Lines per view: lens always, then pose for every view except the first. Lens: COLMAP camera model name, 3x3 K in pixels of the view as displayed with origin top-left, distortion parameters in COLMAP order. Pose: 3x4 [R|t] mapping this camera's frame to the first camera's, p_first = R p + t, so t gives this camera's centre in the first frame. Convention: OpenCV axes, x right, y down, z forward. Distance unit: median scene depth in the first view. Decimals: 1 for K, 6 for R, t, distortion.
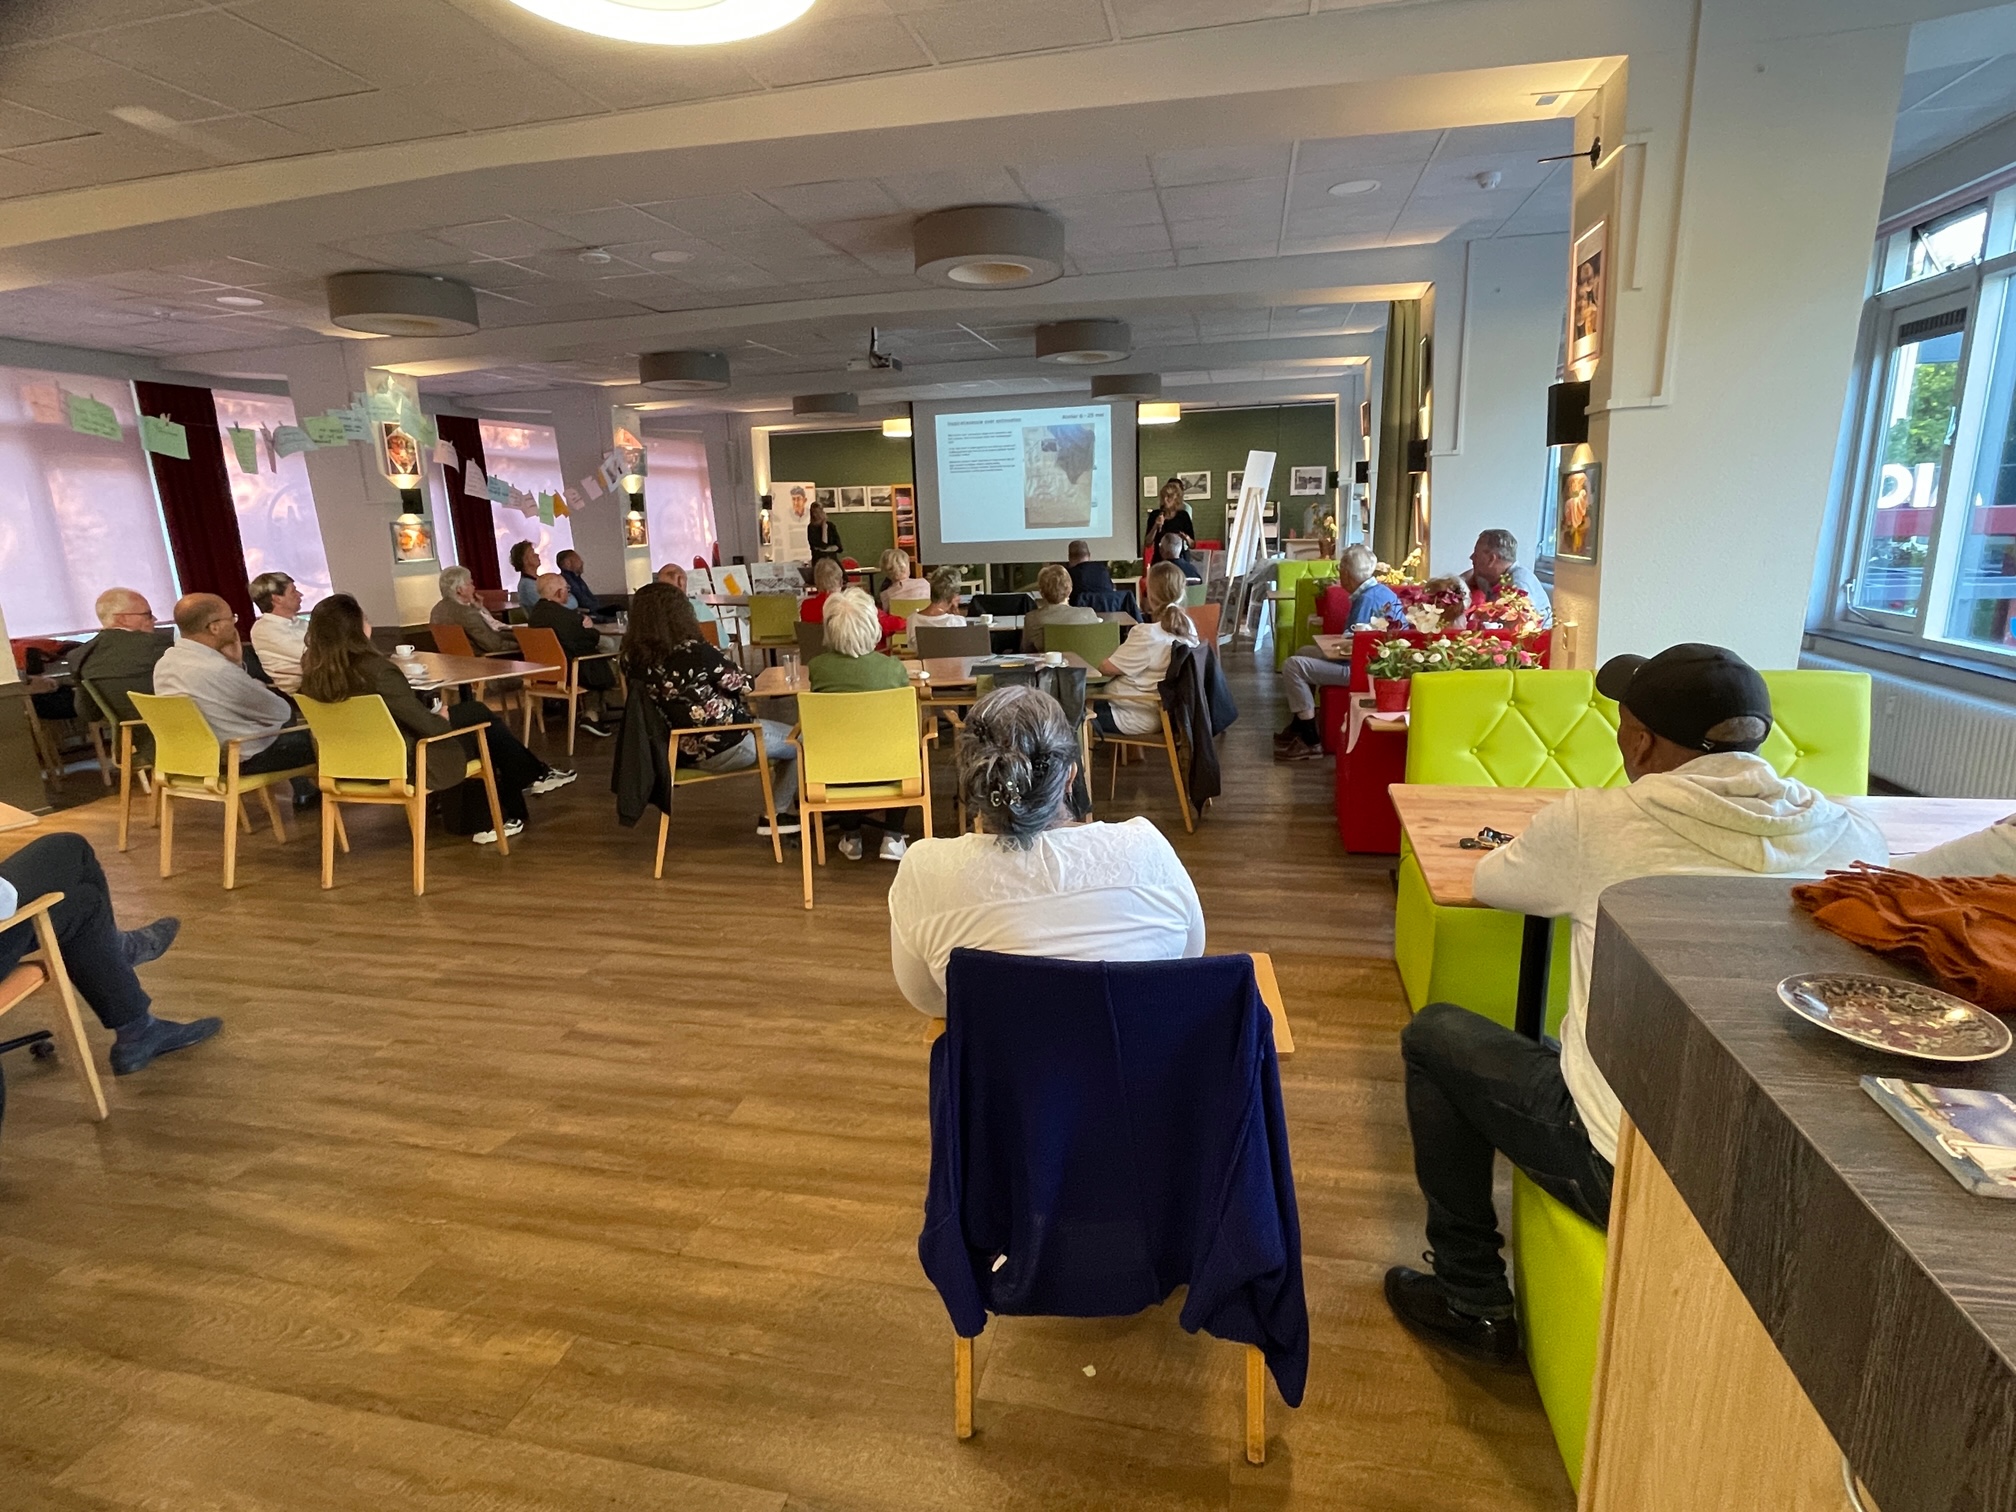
lens RADIAL K [[1008.3, 0, 1008.0], [0, 1008.3, 756.0], [0, 0, 1]] dist [-0.019863, 0.000061]
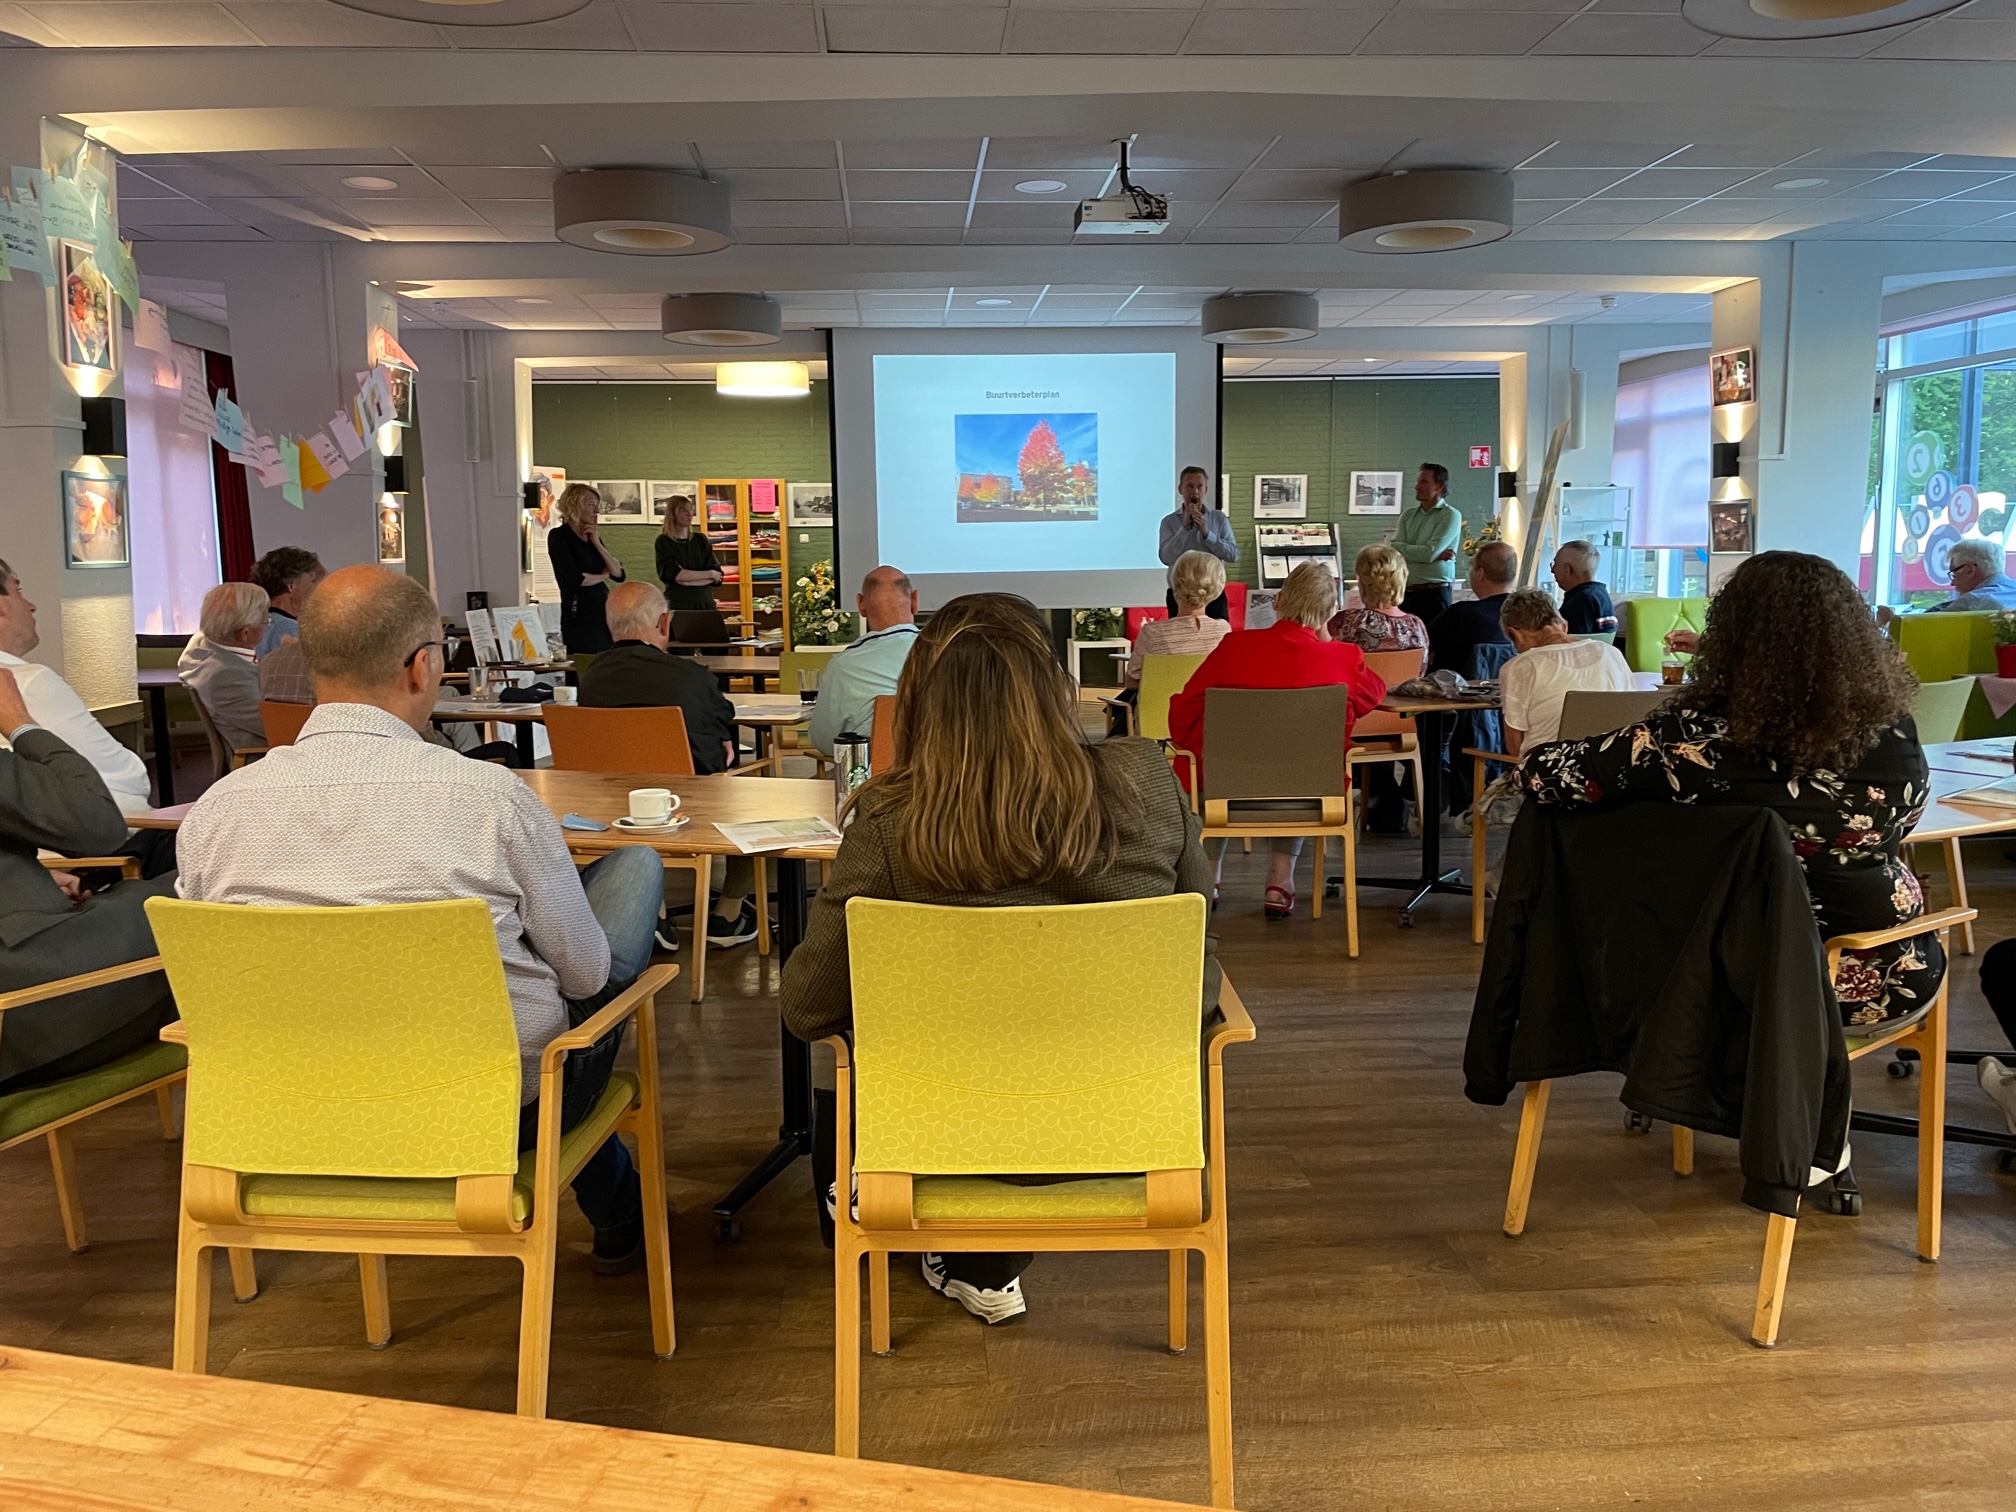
lens RADIAL K [[1530.7, 0, 1008.0], [0, 1530.7, 756.0], [0, 0, 1]] dist [0.061677, -0.113044]
pose [[0.959943, -0.015346, 0.279776, -0.310192], [0.046134, 0.993528, -0.103797, -0.019379], [-0.276373, 0.112547, 0.954438, 0.205011]]
